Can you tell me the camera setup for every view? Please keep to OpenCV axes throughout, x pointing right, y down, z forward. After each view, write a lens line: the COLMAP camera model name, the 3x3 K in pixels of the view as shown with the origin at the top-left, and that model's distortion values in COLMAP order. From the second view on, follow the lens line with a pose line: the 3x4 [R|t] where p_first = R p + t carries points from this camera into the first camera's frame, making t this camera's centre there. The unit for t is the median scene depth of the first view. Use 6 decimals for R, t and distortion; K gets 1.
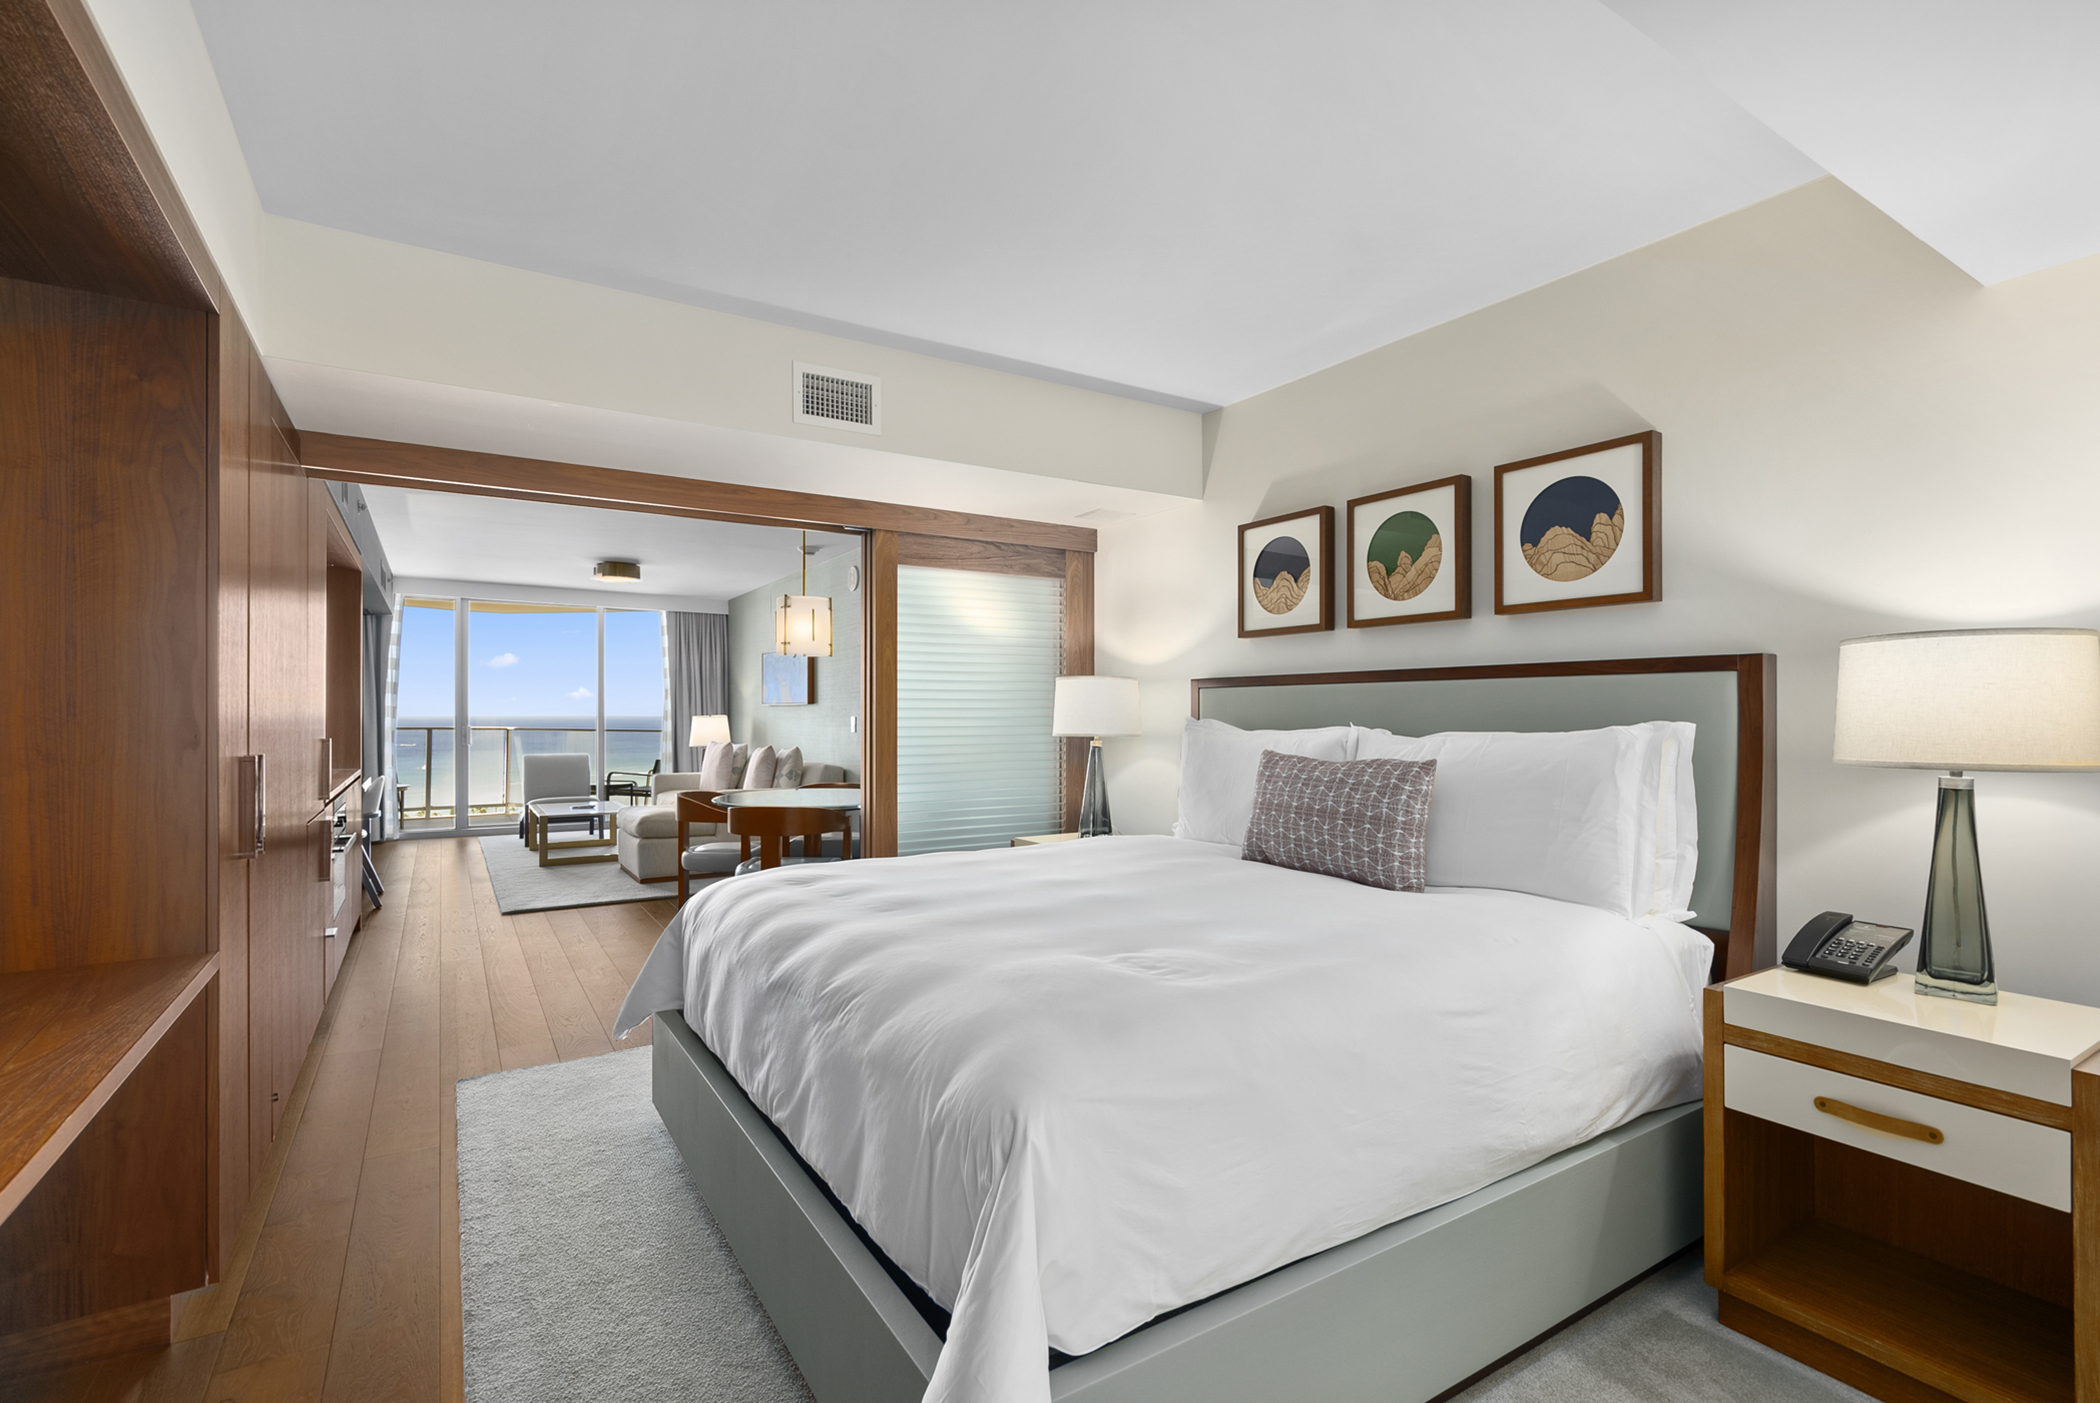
lens RADIAL K [[960.5, 0, 1037.1], [0, 960.5, 714.5], [0, 0, 1]] dist [-0.001282, -0.000206]
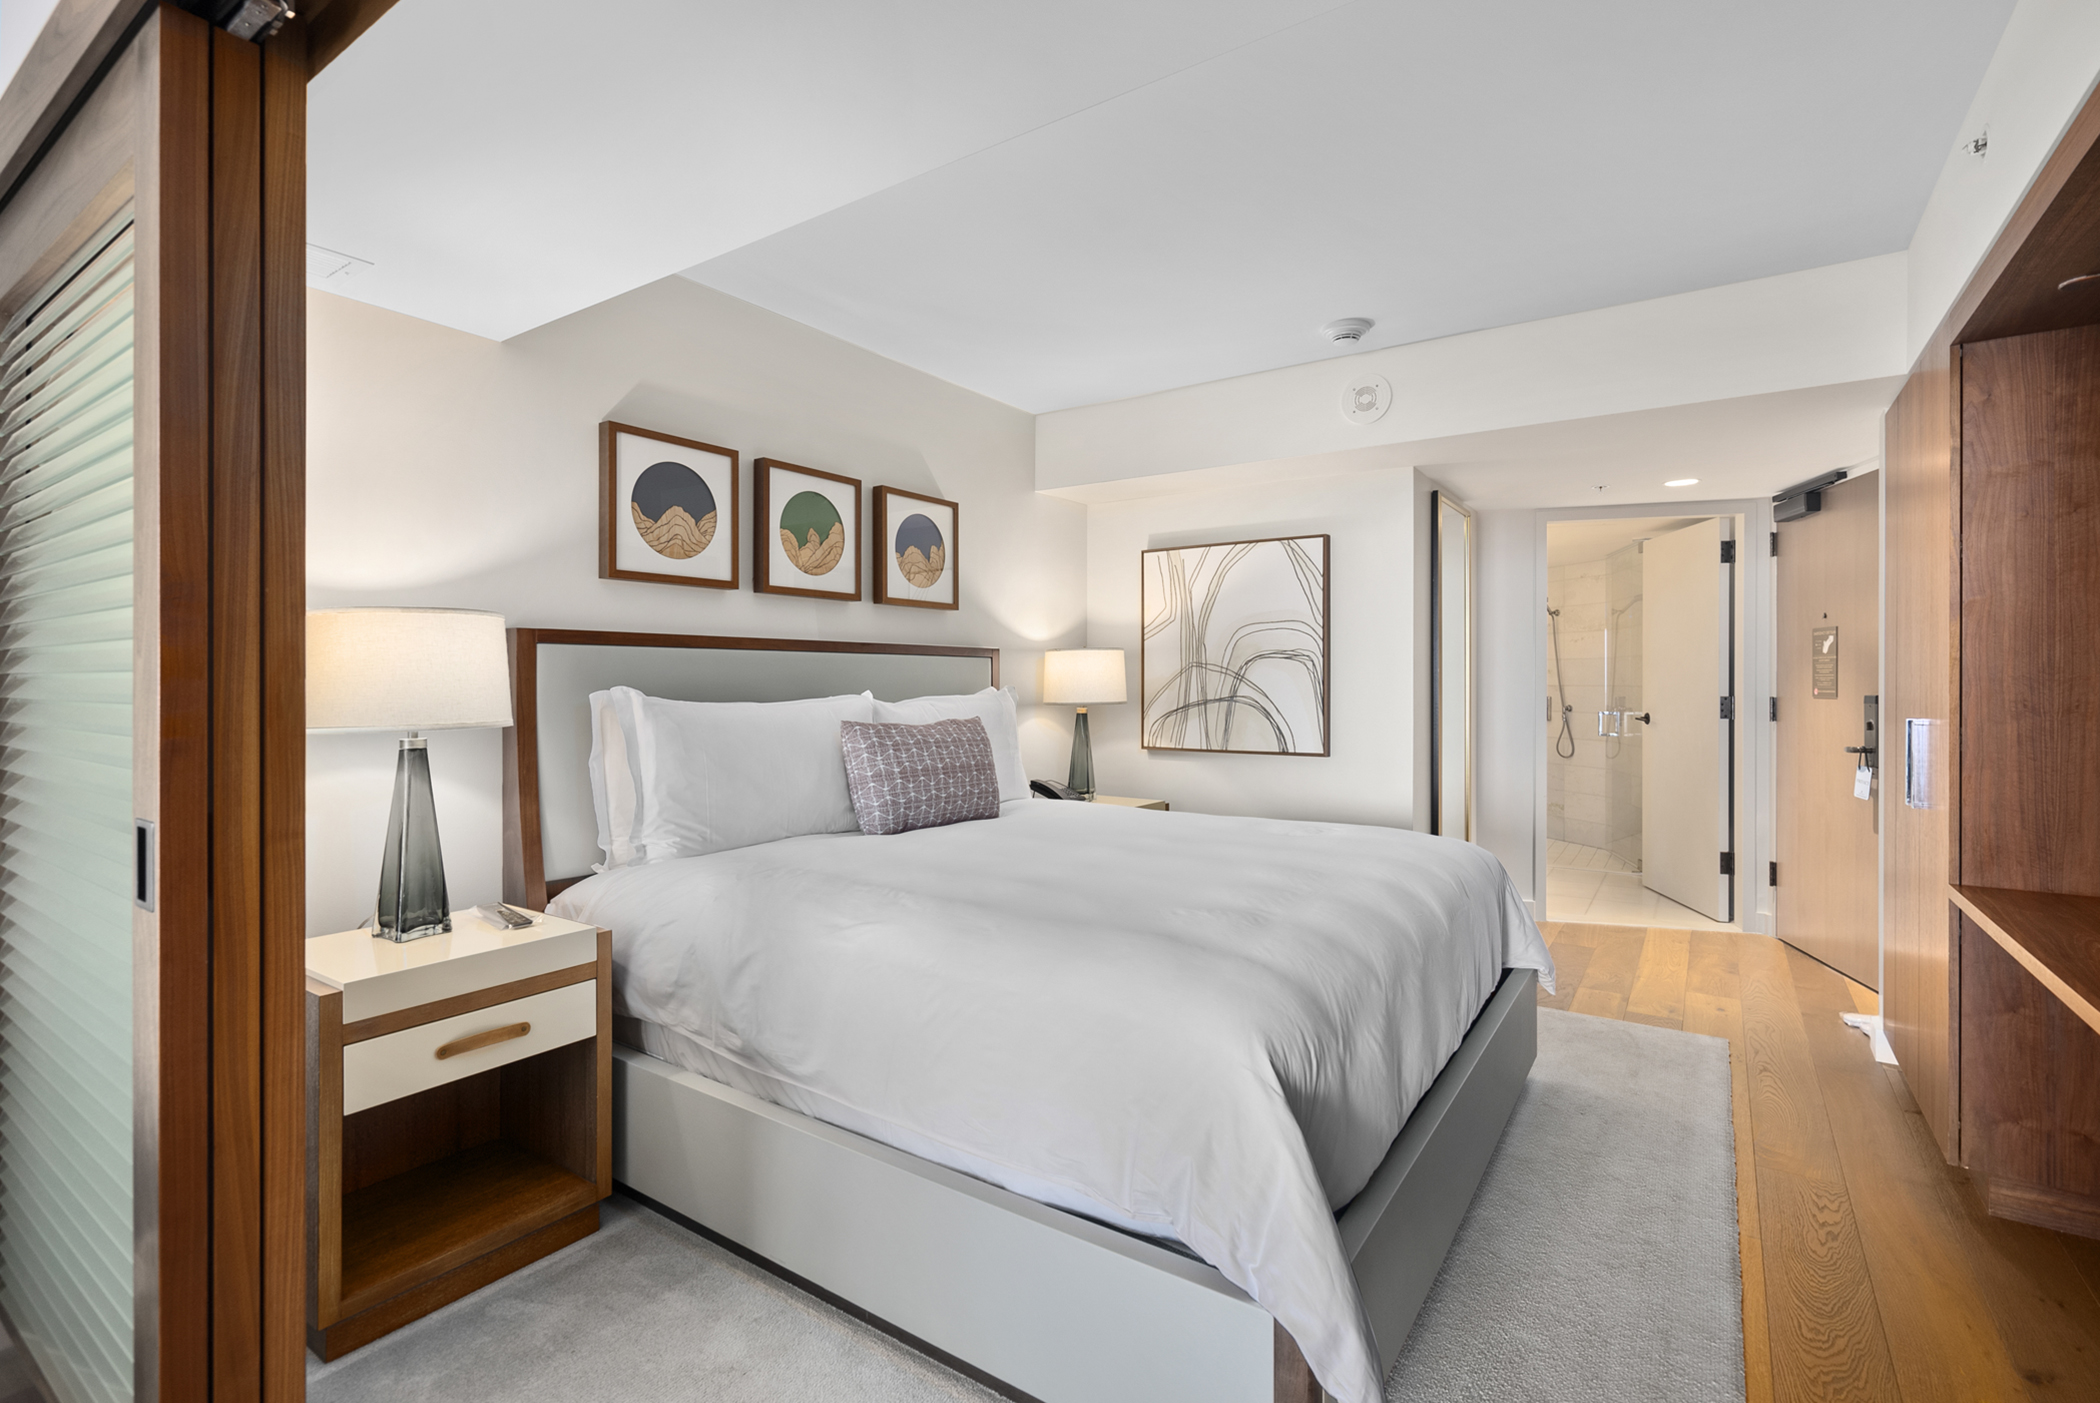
lens RADIAL K [[973.0, 0, 1050.0], [0, 973.0, 701.5], [0, 0, 1]] dist [-0.002201, -0.000462]
pose [[-0.398122, -0.014223, 0.917222, -0.395459], [0.005104, 0.999830, 0.017719, 0.001347], [-0.917318, 0.011736, -0.397982, 0.665418]]
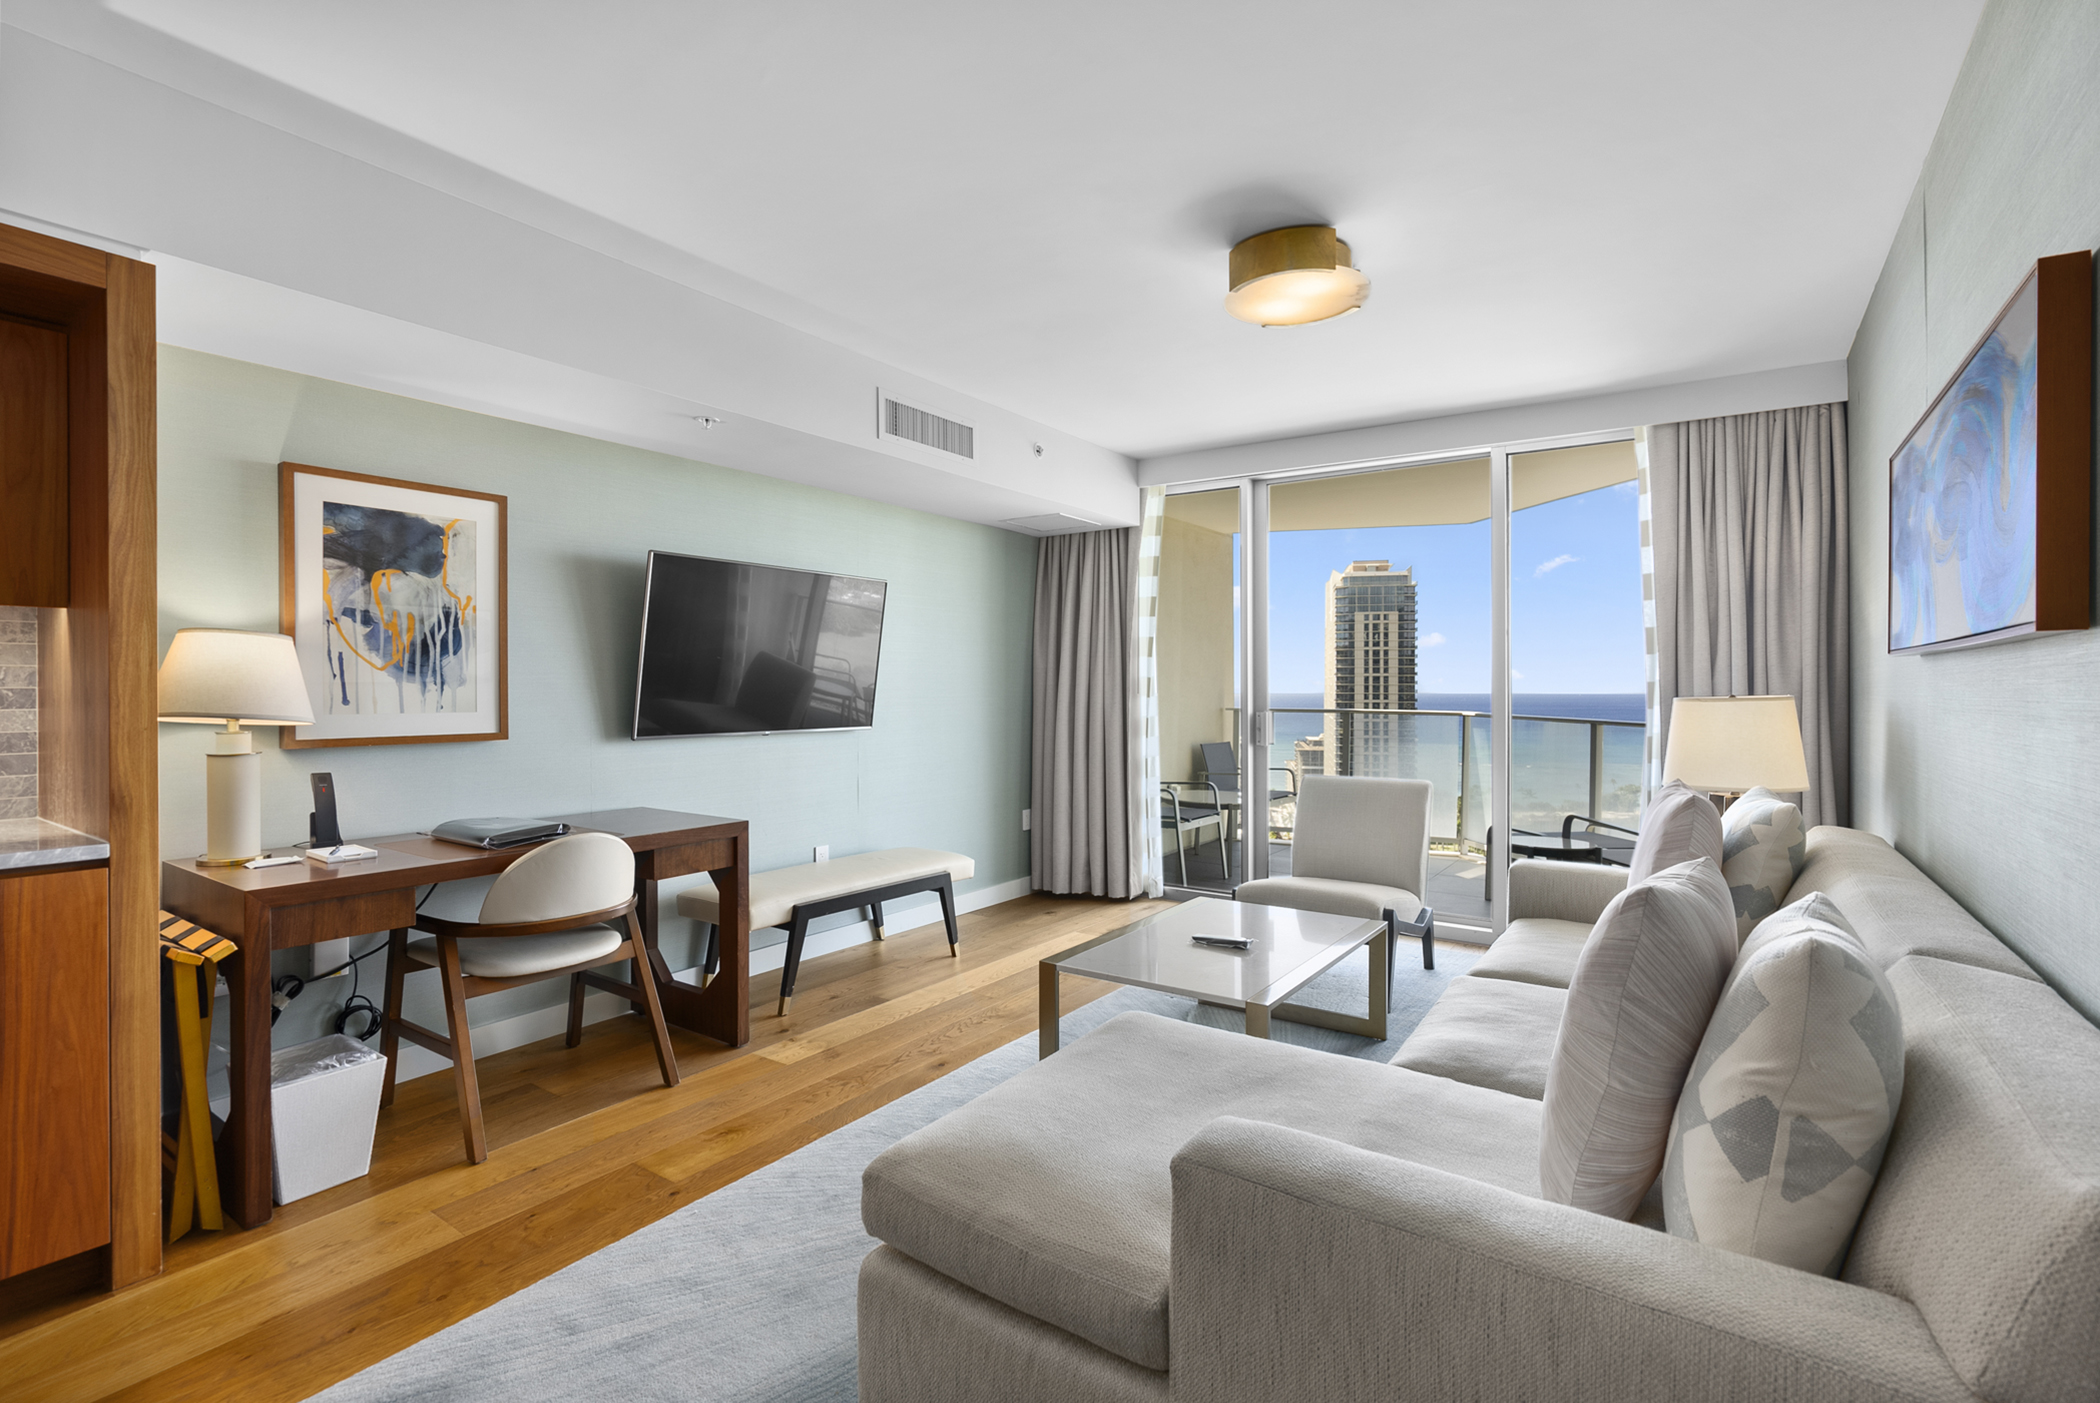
lens RADIAL K [[958.2, 0, 1052.0], [0, 958.2, 687.4], [0, 0, 1]] dist [-0.004684, 0.000027]
pose [[0.391849, 0.000451, -0.920029, -0.214004], [-0.004481, 0.999989, -0.001418, -0.000632], [0.920019, 0.004679, 0.391847, 1.070980]]
